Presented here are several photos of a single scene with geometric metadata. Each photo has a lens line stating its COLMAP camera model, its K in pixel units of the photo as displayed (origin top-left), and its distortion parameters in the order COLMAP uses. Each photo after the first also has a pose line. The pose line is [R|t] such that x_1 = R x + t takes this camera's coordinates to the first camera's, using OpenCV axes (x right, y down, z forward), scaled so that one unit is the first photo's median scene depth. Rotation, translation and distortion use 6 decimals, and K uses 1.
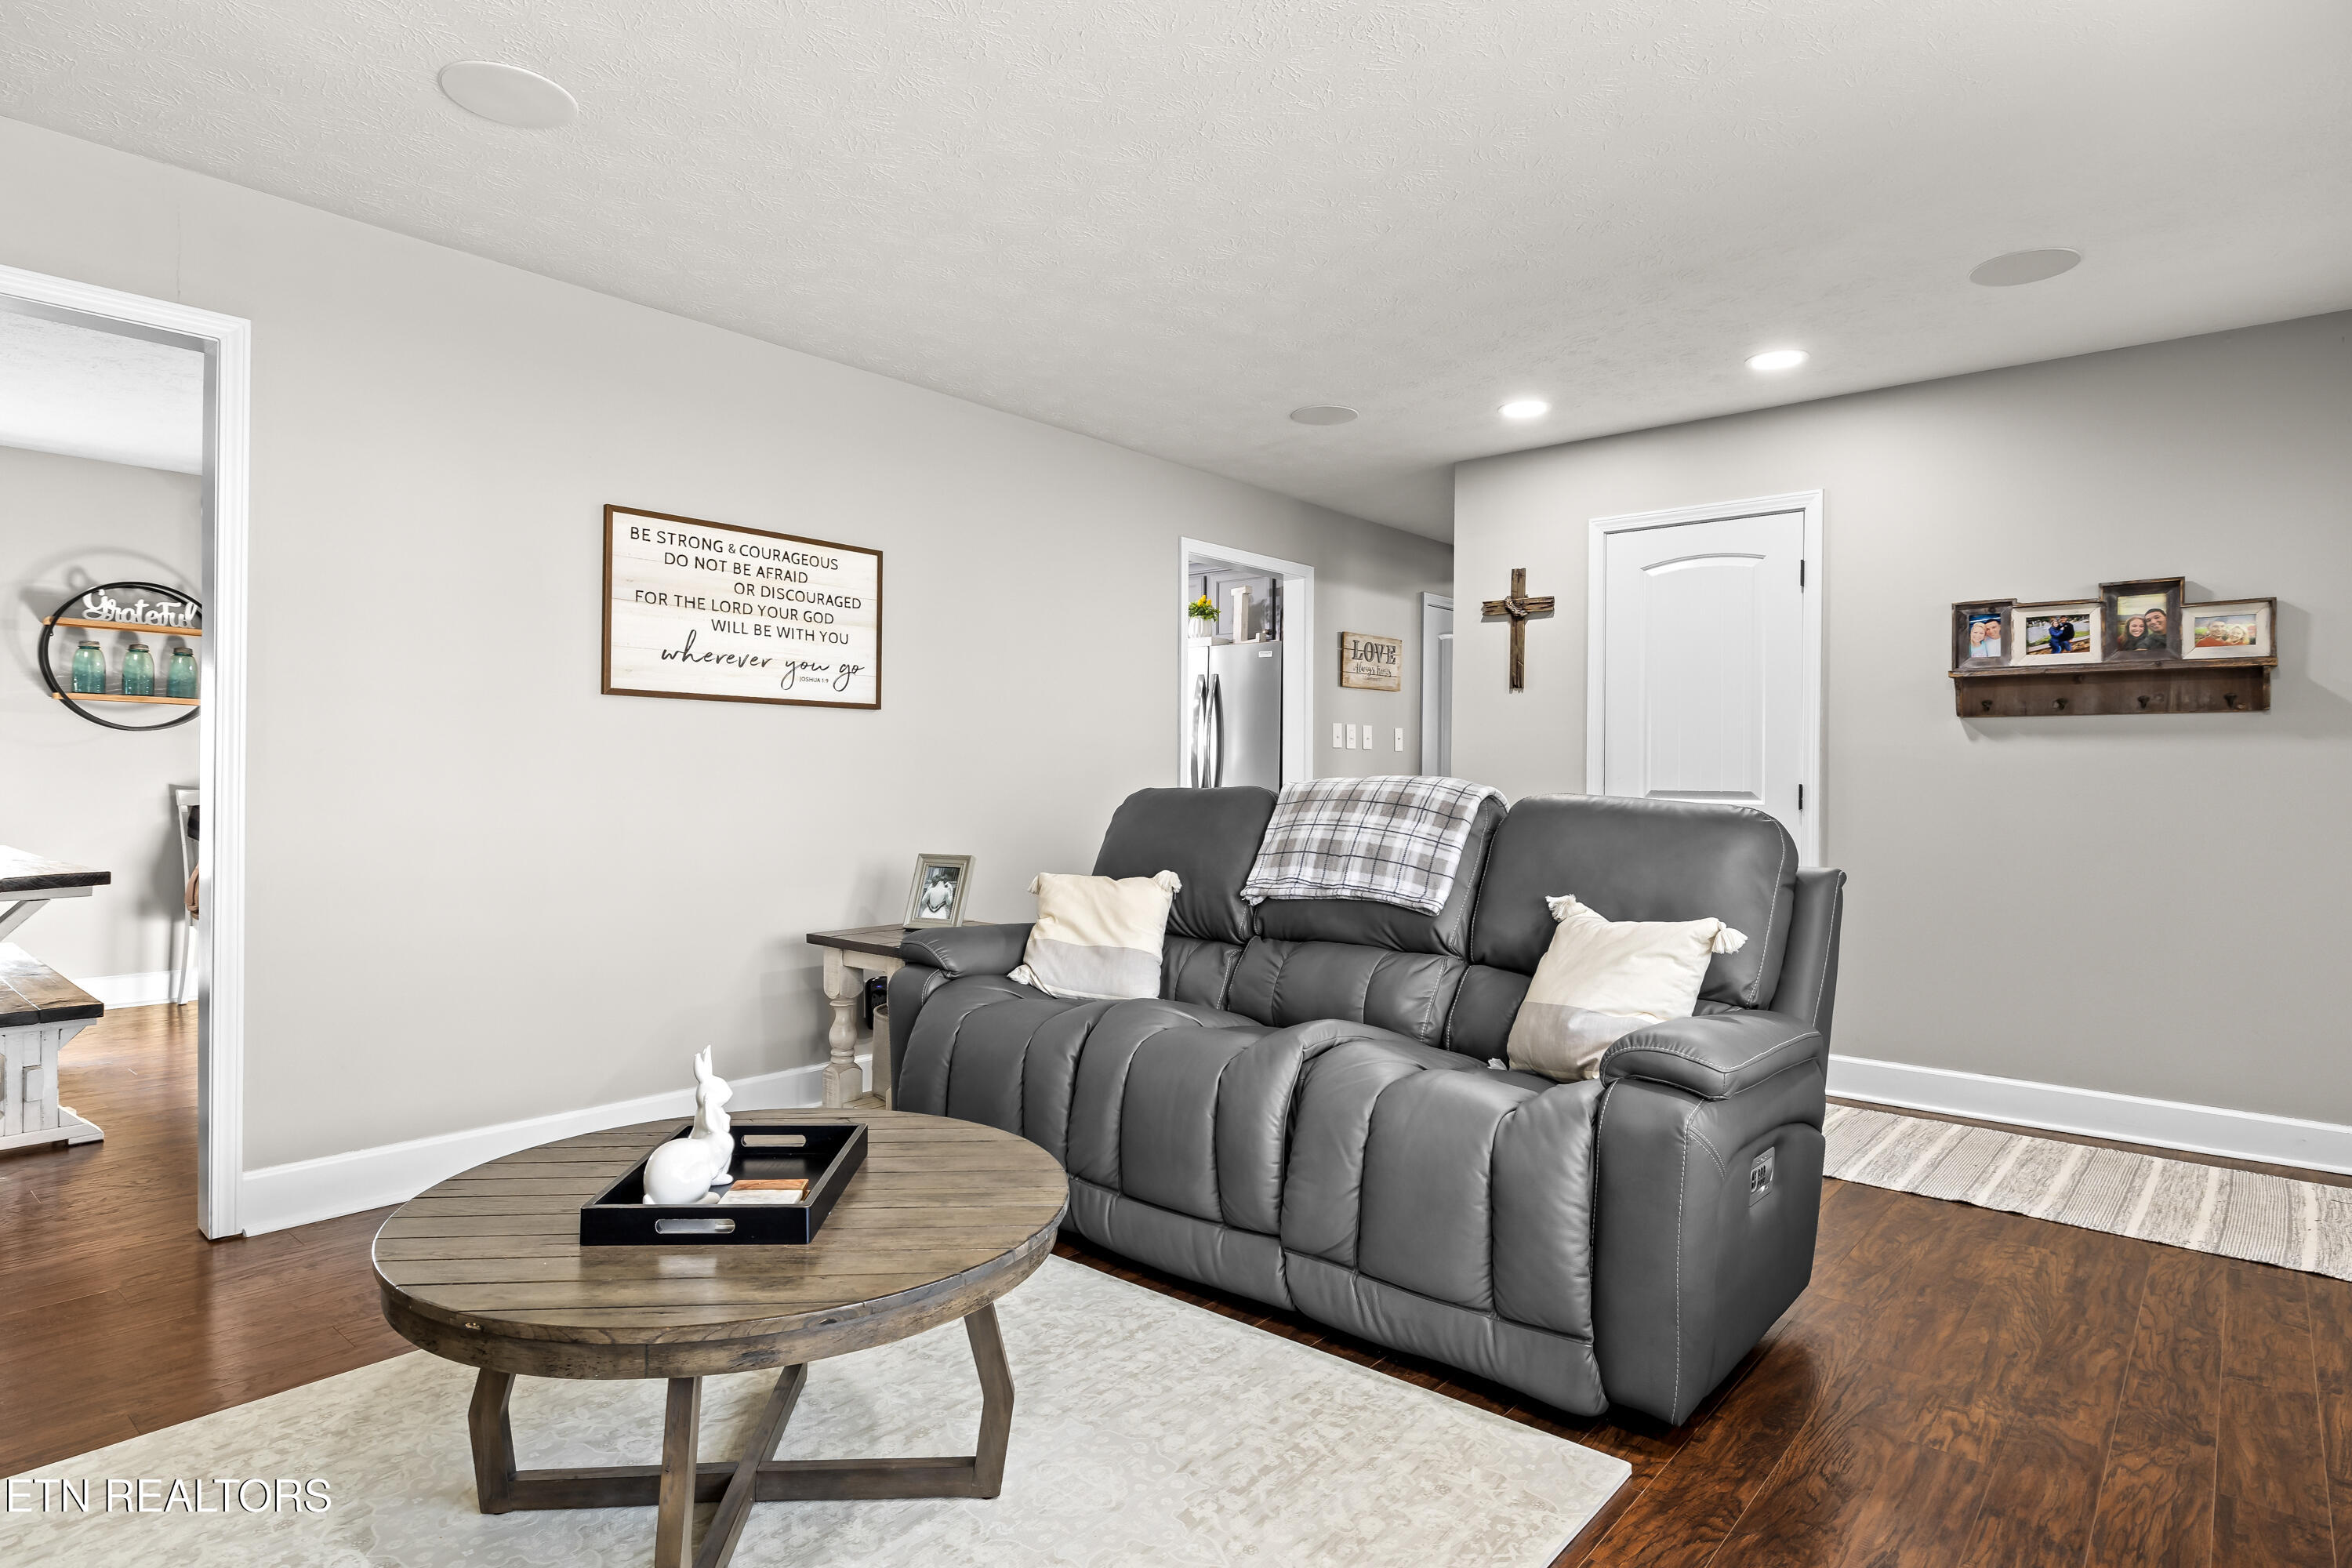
lens RADIAL K [[1272.1, 0, 1182.9], [0, 1272.1, 764.1], [0, 0, 1]] dist [-0.007646, 0.005251]
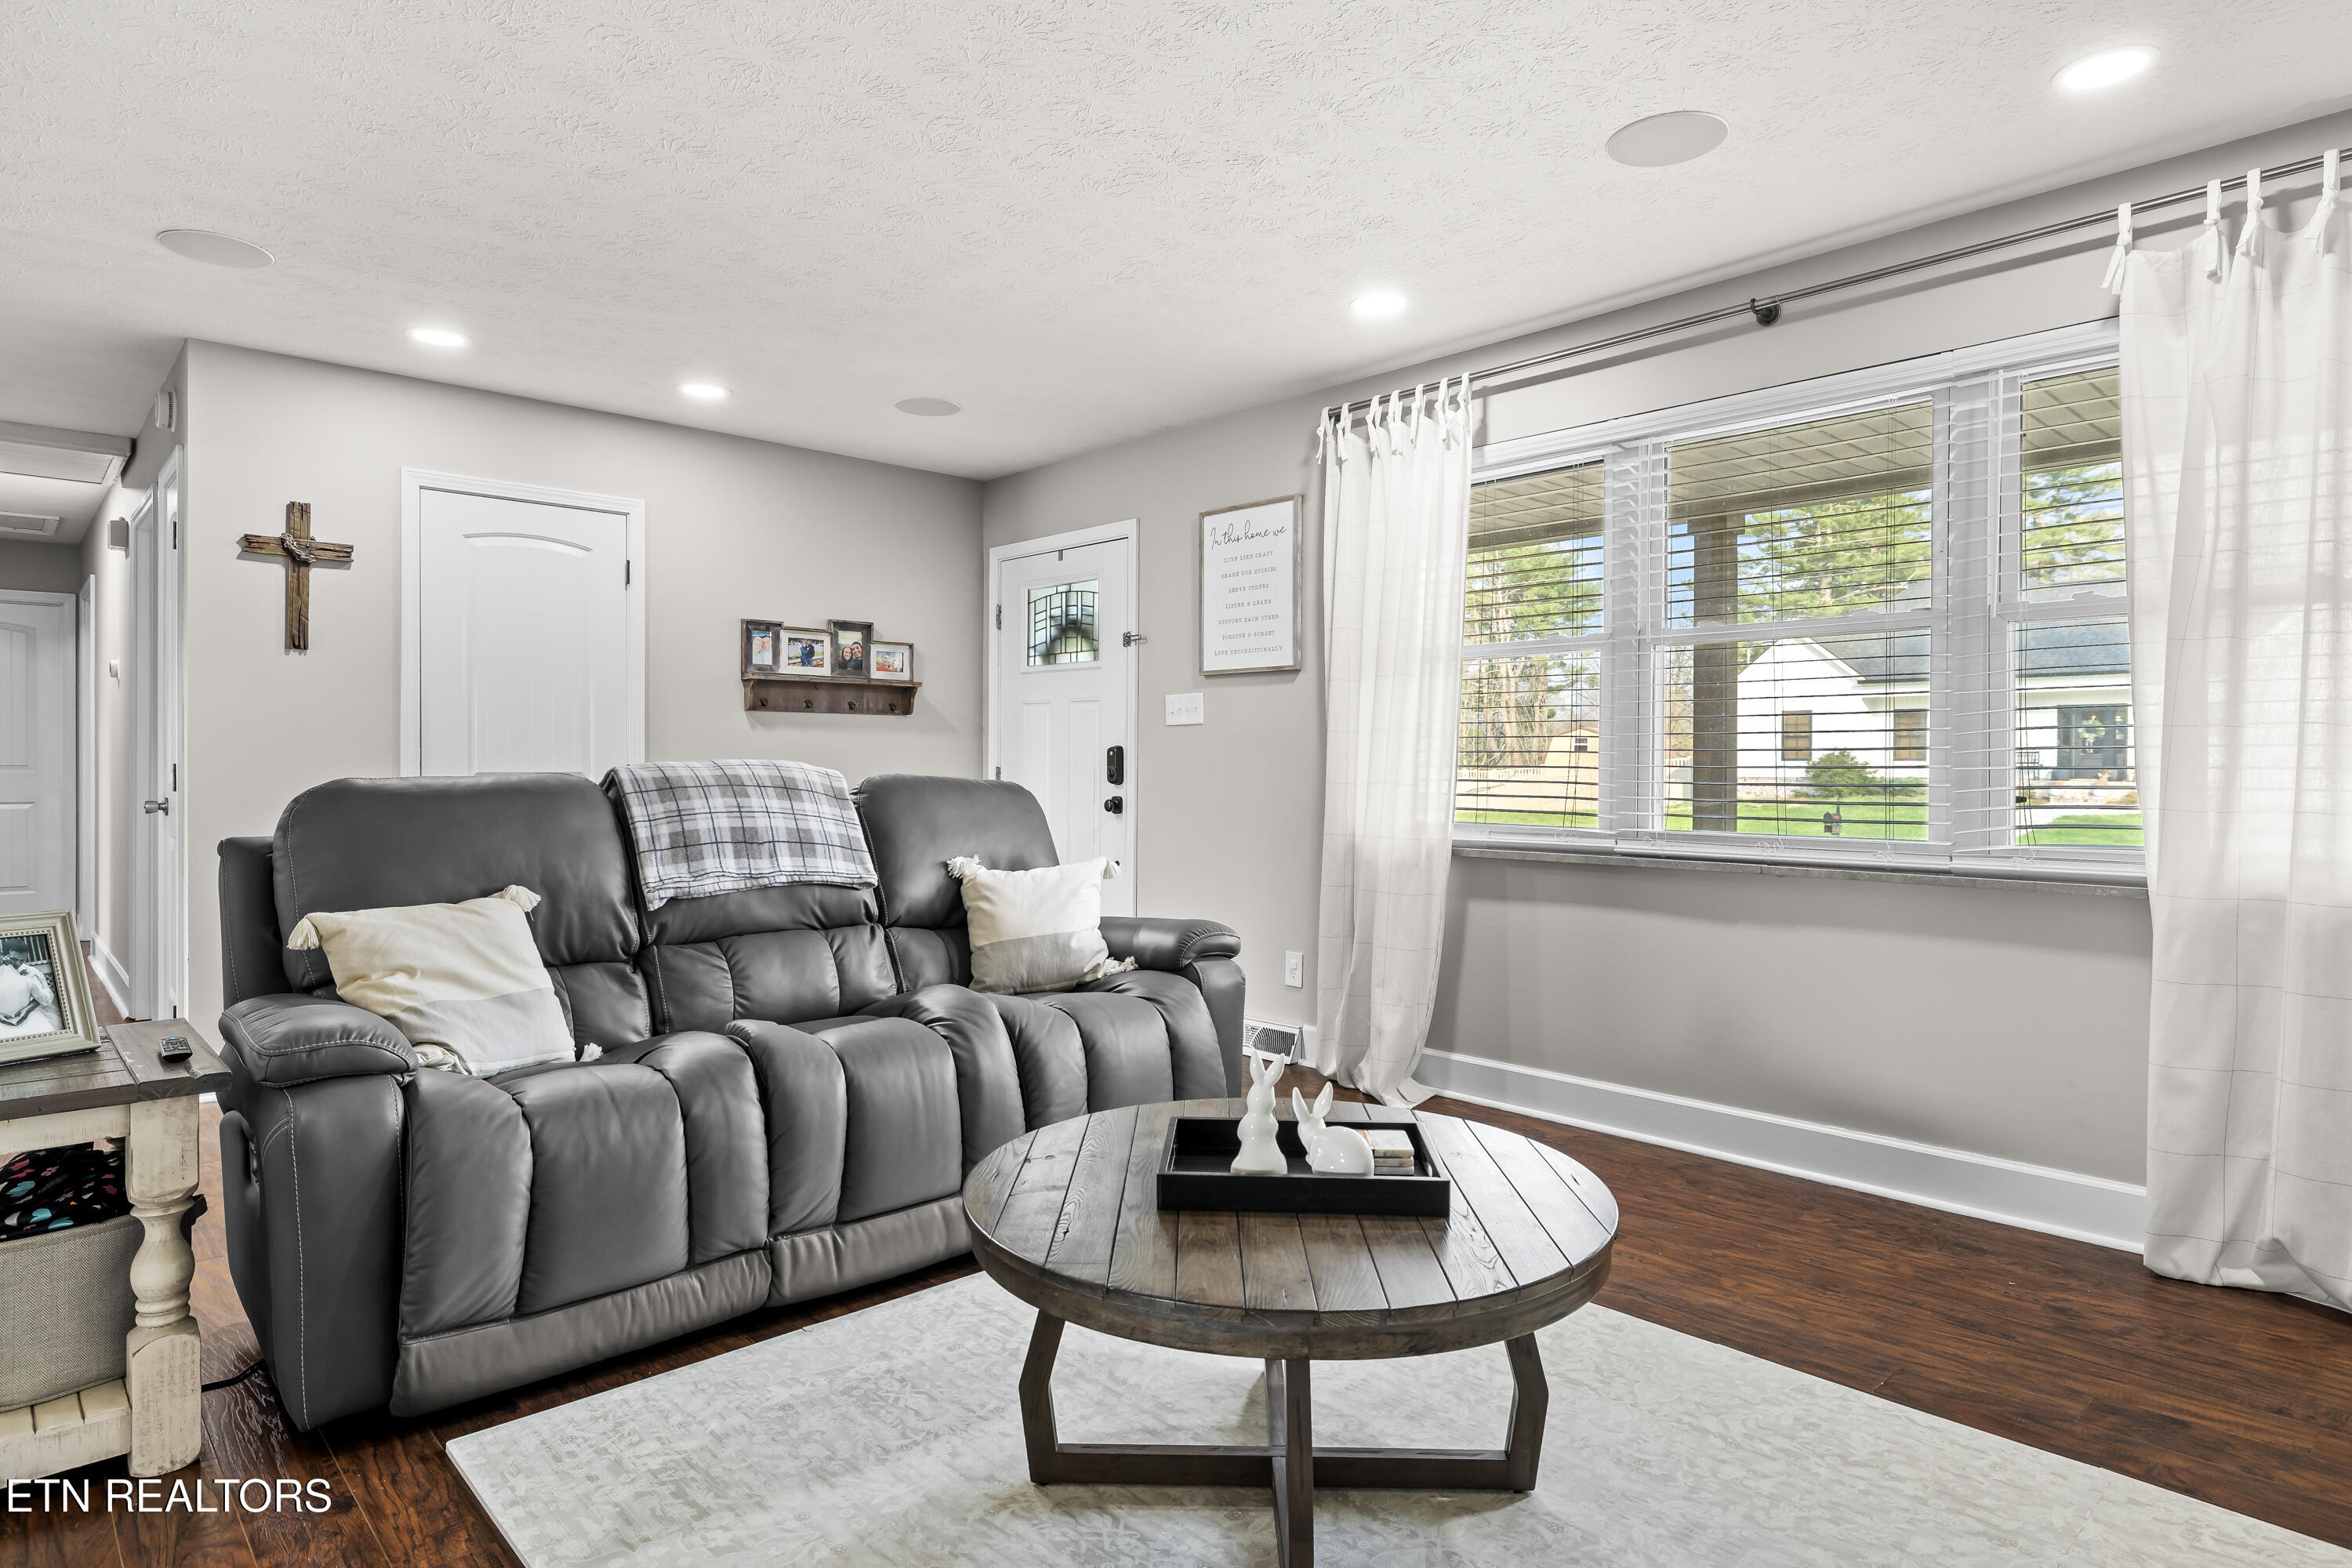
lens RADIAL K [[1316.1, 0, 1171.4], [0, 1316.1, 783.0], [0, 0, 1]] dist [0.006566, -0.002444]
pose [[0.122047, -0.023287, 0.992251, -0.670693], [-0.013539, 0.999593, 0.025124, -0.003581], [-0.992432, -0.016500, 0.121682, 0.446402]]
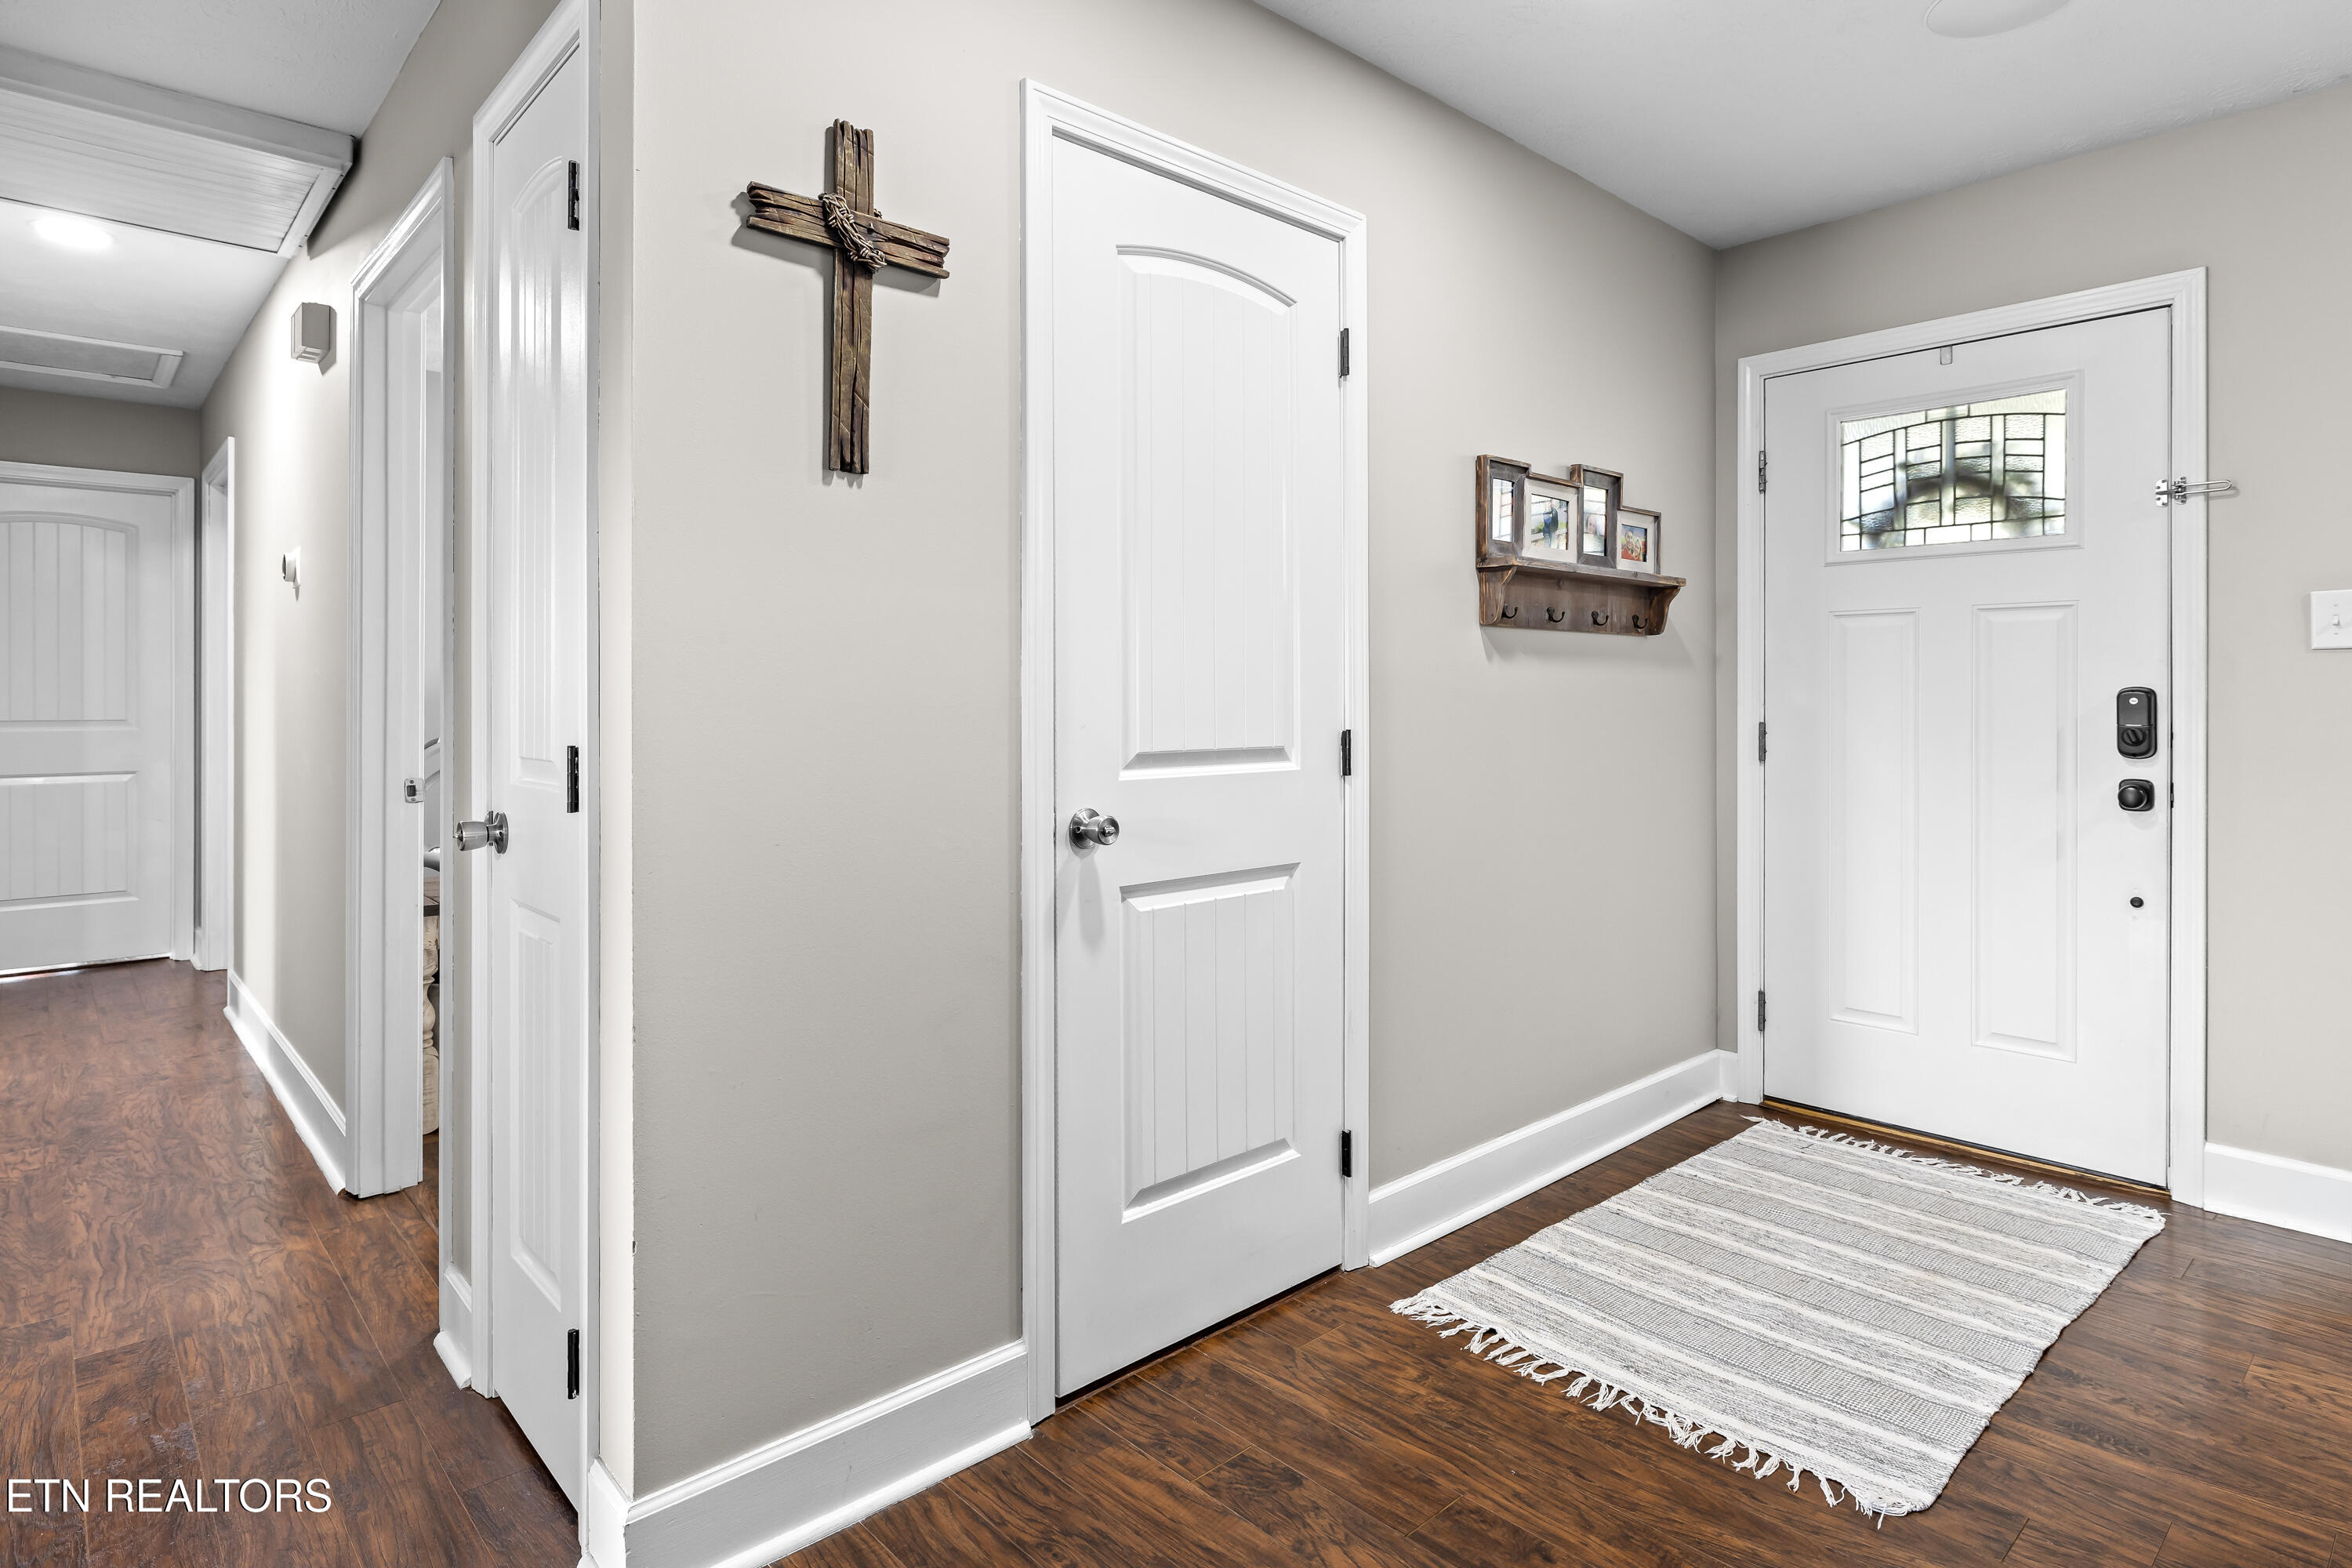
lens RADIAL K [[1272.1, 0, 1175.9], [0, 1272.1, 705.5], [0, 0, 1]] dist [-0.007646, 0.005251]
pose [[0.125959, -0.015924, 0.991908, -0.088480], [-0.008837, 0.999813, 0.017173, -0.004507], [-0.991996, -0.010928, 0.125795, 1.141230]]
